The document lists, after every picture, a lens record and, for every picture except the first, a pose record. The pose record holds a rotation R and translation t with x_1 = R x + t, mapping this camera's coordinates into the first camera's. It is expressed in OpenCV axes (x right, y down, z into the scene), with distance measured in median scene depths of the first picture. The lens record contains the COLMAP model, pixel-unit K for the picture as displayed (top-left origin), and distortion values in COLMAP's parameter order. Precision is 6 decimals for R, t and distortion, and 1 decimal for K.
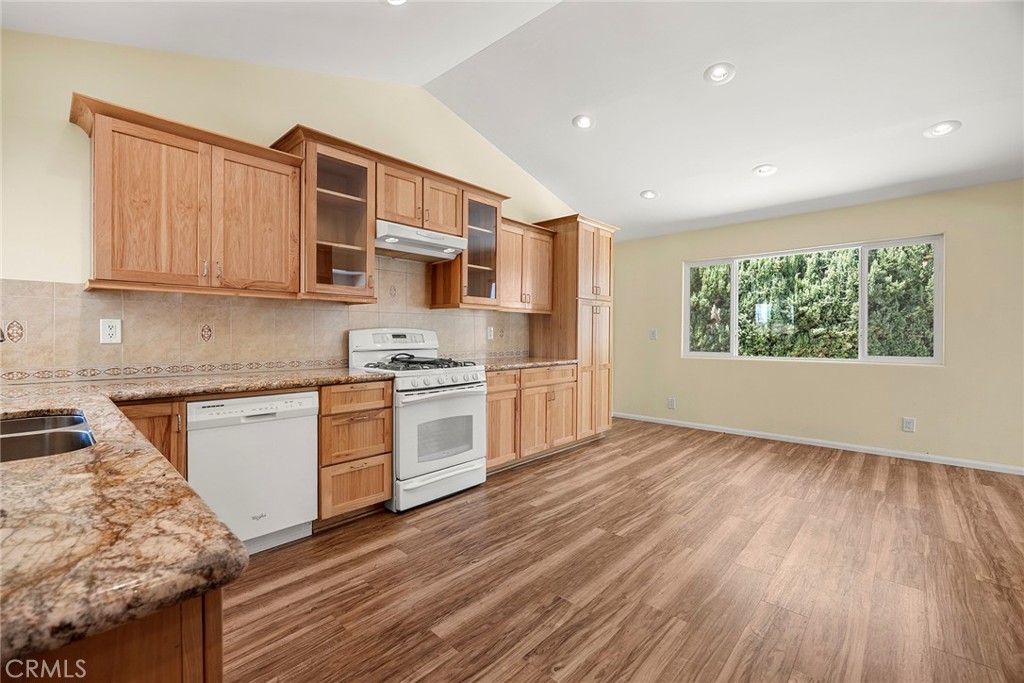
lens RADIAL K [[434.2, 0, 512.4], [0, 434.2, 336.2], [0, 0, 1]] dist [-0.003798, -0.000198]
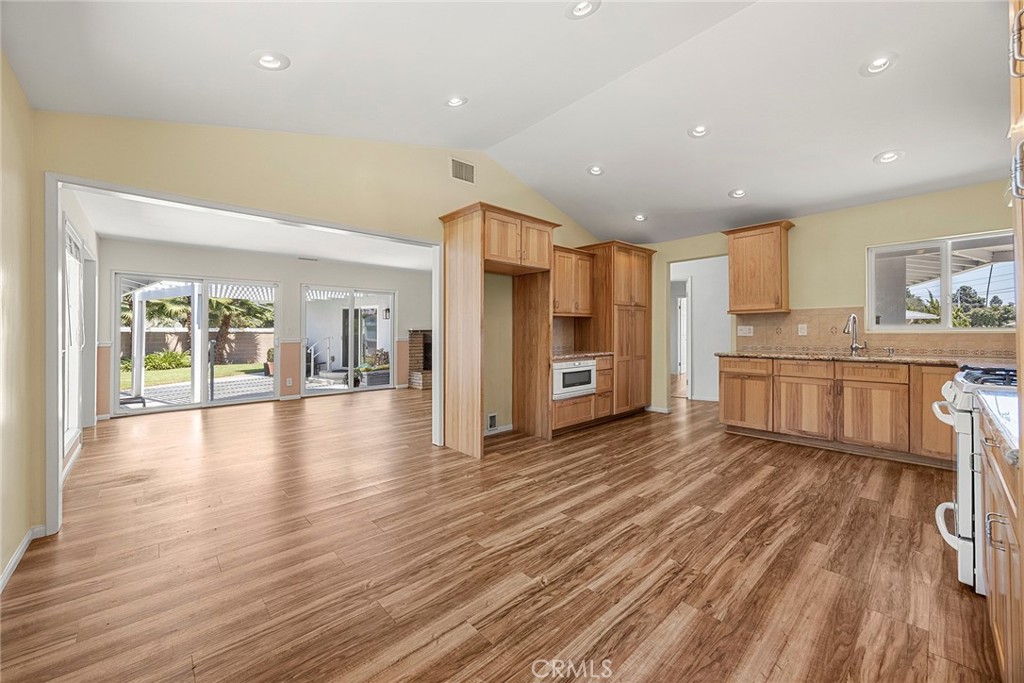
lens RADIAL K [[393.5, 0, 510.2], [0, 393.5, 329.1], [0, 0, 1]] dist [-0.001855, -0.000022]
pose [[-0.996244, 0.004211, 0.086488, 0.560759], [0.003710, 0.999975, -0.005958, -0.005961], [-0.086511, -0.005615, -0.996235, 1.792990]]
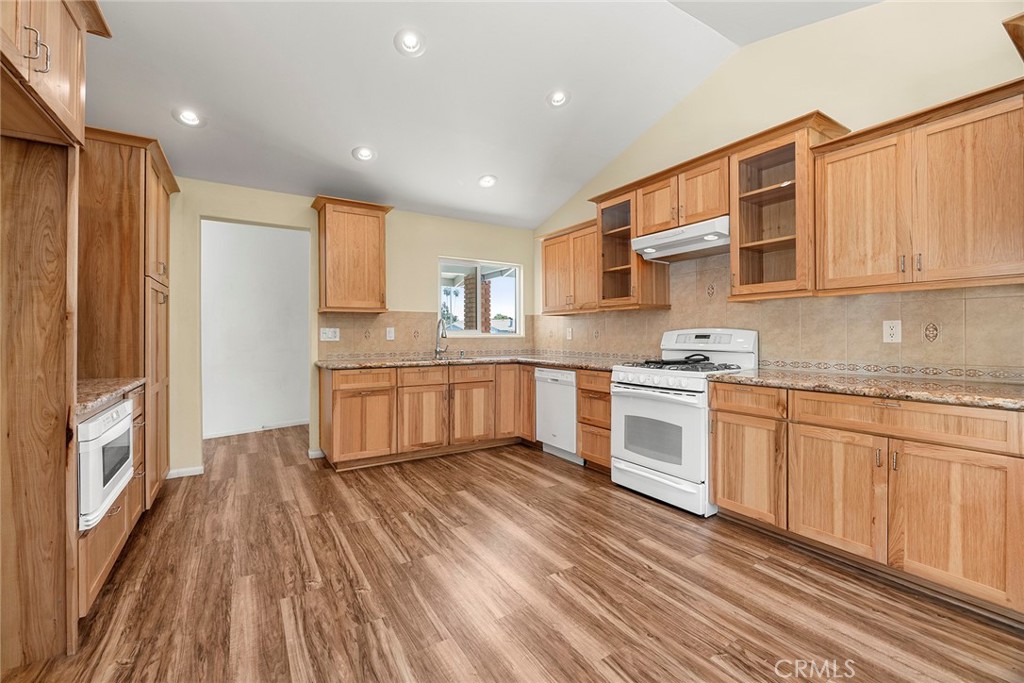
lens RADIAL K [[426.4, 0, 510.5], [0, 426.4, 337.7], [0, 0, 1]] dist [-0.010774, 0.000048]
pose [[-0.262230, 0.004231, -0.964996, 0.906340], [-0.001789, 0.999987, 0.004871, -0.002036], [0.965004, 0.003004, -0.262219, 0.978284]]
